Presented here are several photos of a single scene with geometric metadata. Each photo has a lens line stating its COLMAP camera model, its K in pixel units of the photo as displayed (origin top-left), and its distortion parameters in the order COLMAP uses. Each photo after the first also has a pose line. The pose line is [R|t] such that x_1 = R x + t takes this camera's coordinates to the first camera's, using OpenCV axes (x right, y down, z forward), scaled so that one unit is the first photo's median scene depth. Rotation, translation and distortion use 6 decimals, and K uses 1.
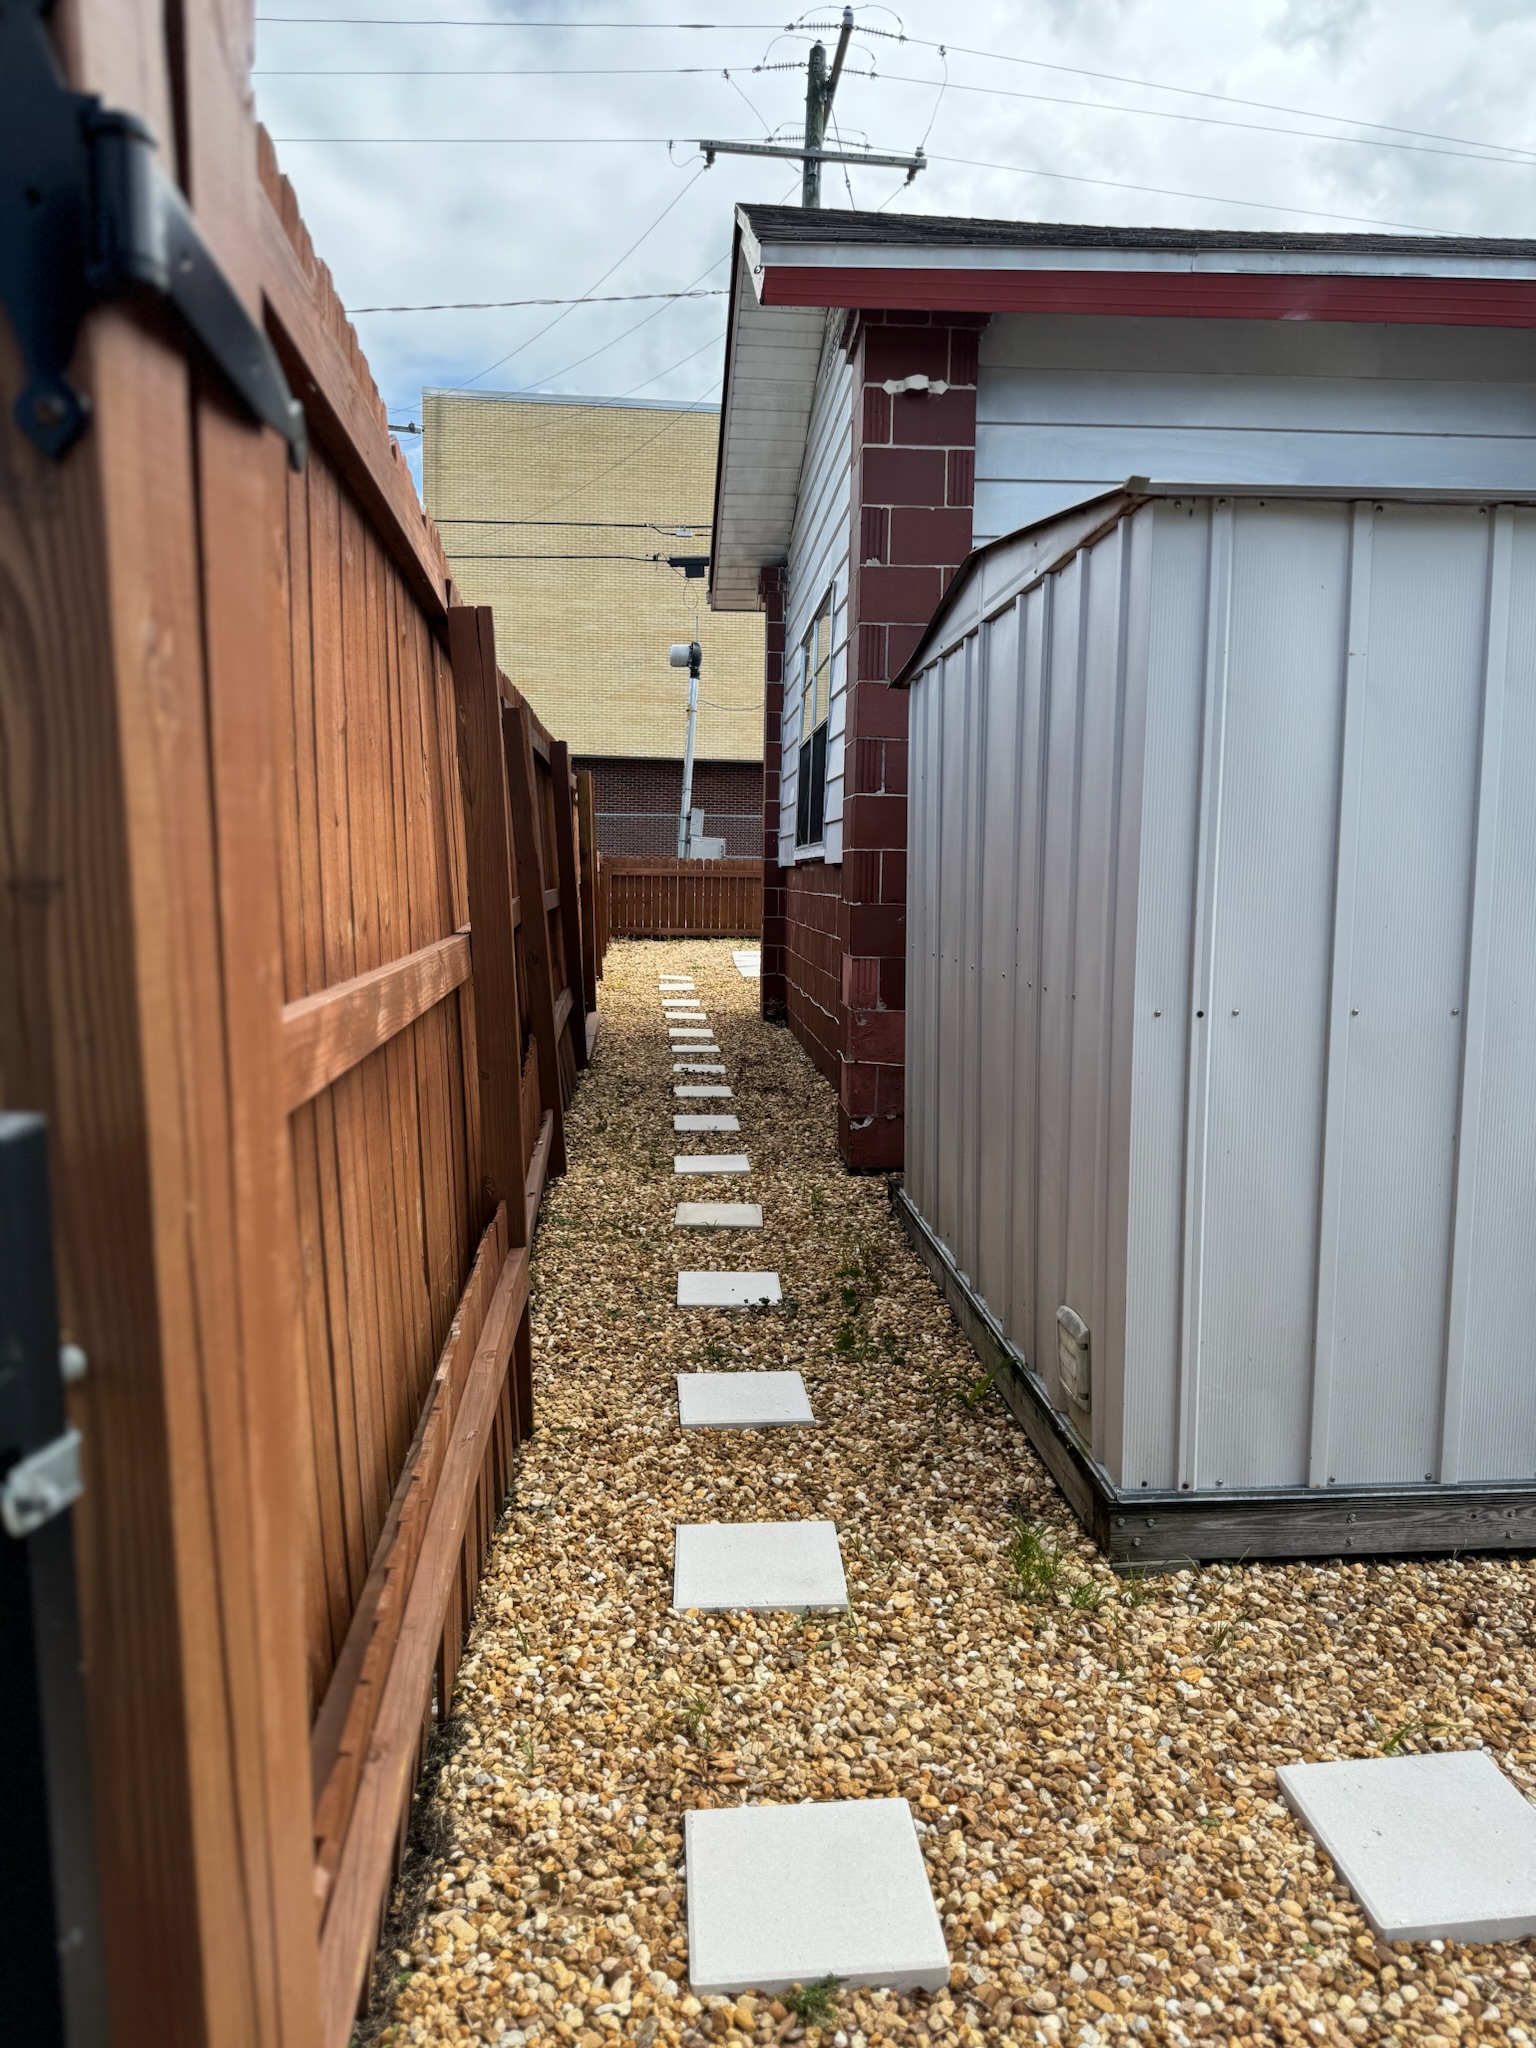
lens RADIAL K [[1446.5, 0, 773.1], [0, 1446.5, 1030.8], [0, 0, 1]] dist [0.002884, -0.009499]
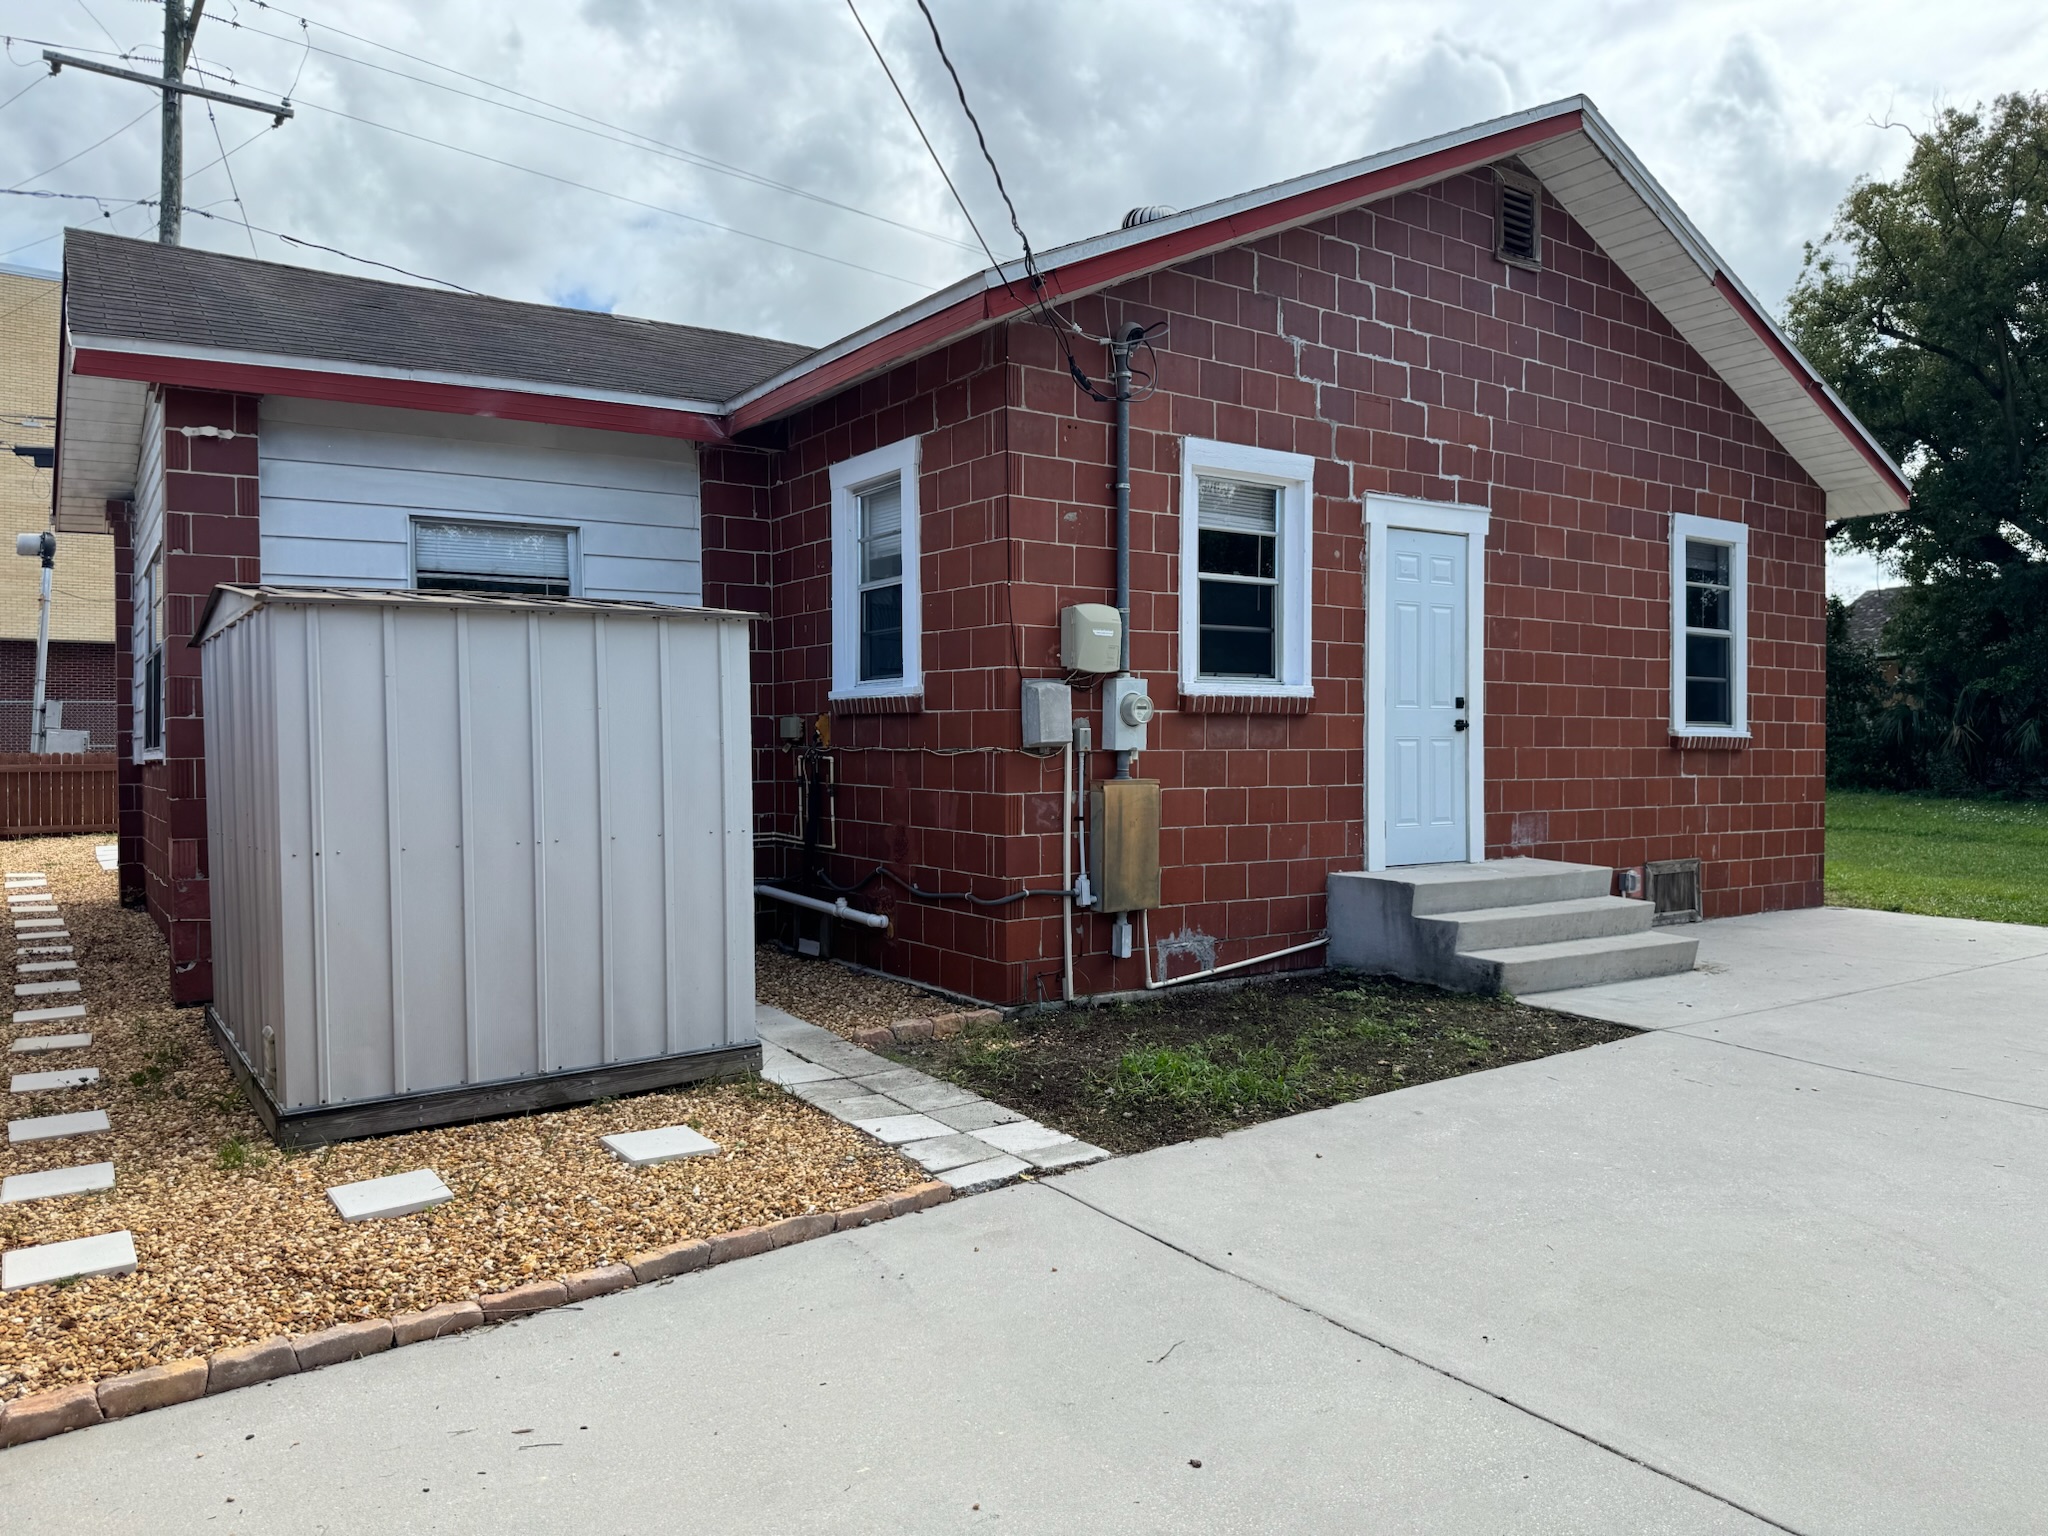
lens RADIAL K [[1446.5, 0, 1016.1], [0, 1446.5, 760.3], [0, 0, 1]] dist [0.002884, -0.009499]
pose [[0.863288, -0.022597, 0.504206, 0.051880], [0.073747, 0.993923, -0.081723, 0.038522], [-0.499295, 0.107734, 0.859708, -0.489682]]
